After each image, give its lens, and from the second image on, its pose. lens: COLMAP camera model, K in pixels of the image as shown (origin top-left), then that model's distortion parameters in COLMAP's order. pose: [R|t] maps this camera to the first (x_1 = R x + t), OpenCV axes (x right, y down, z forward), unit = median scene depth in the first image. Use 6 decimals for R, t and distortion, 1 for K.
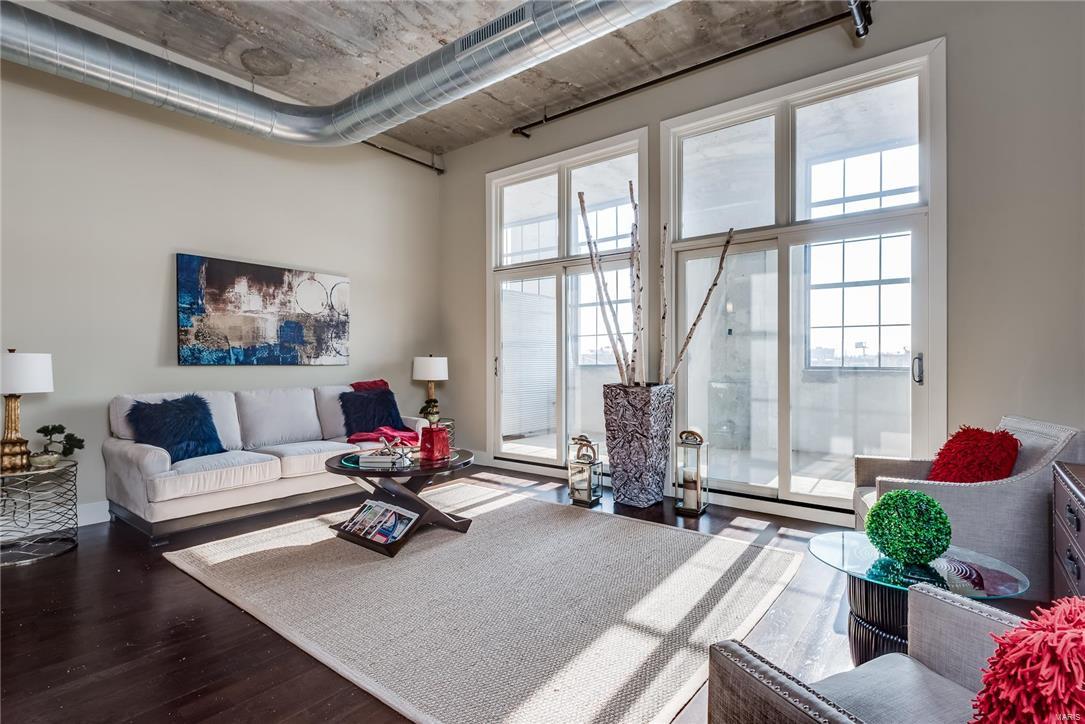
lens RADIAL K [[535.3, 0, 533.3], [0, 535.3, 358.7], [0, 0, 1]] dist [0.017017, -0.001457]
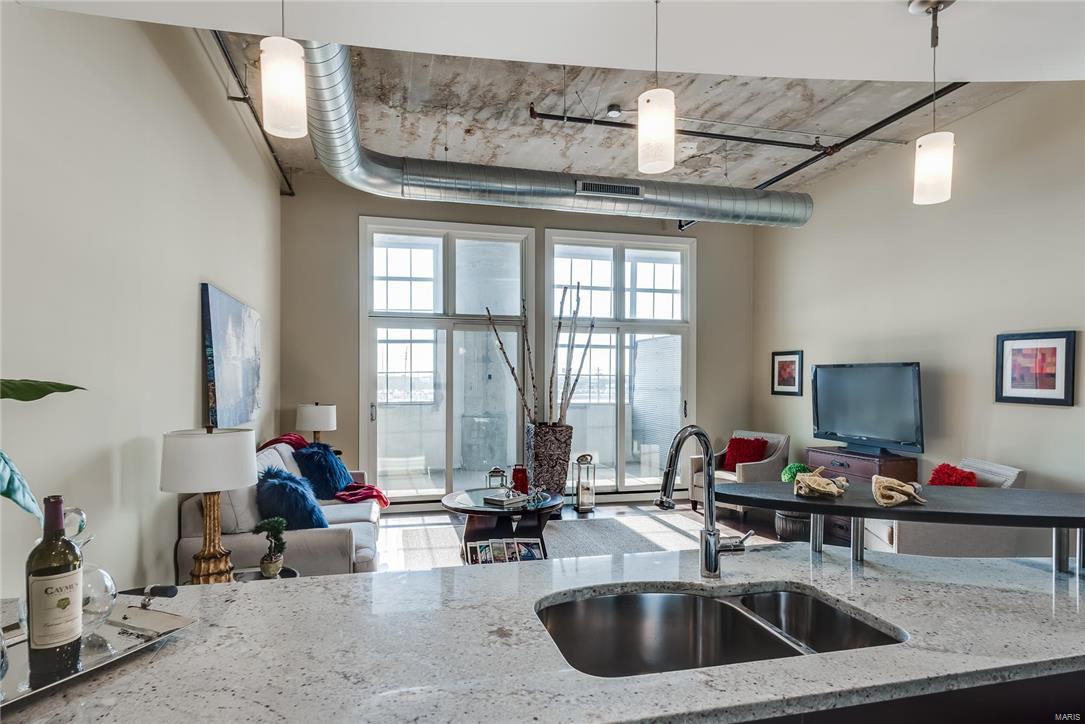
lens RADIAL K [[570.3, 0, 510.3], [0, 570.3, 385.5], [0, 0, 1]] dist [0.016915, -0.000146]
pose [[0.628136, -0.001065, 0.778103, -1.013081], [-0.006069, 0.999962, 0.006268, -0.059716], [-0.778080, -0.008660, 0.628105, 0.178267]]
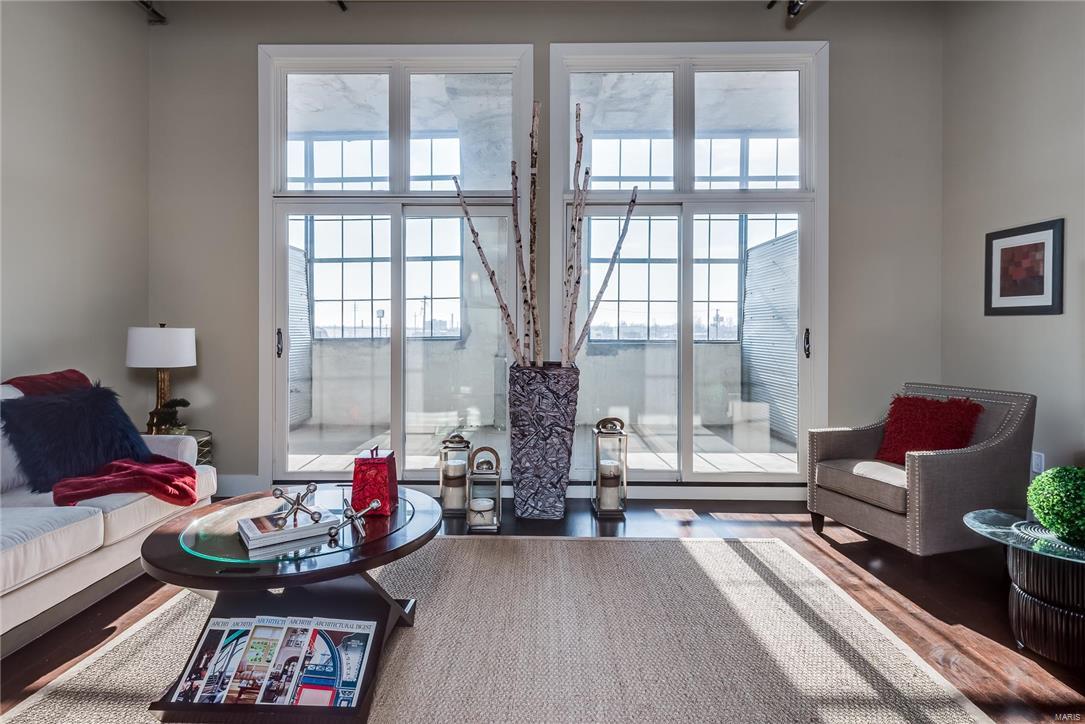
lens RADIAL K [[570.3, 0, 516.9], [0, 570.3, 329.4], [0, 0, 1]] dist [0.016915, -0.000146]
pose [[0.793468, 0.003633, 0.608601, -0.362416], [-0.003866, 0.999992, -0.000929, -0.003594], [-0.608600, -0.001616, 0.793476, 0.363770]]
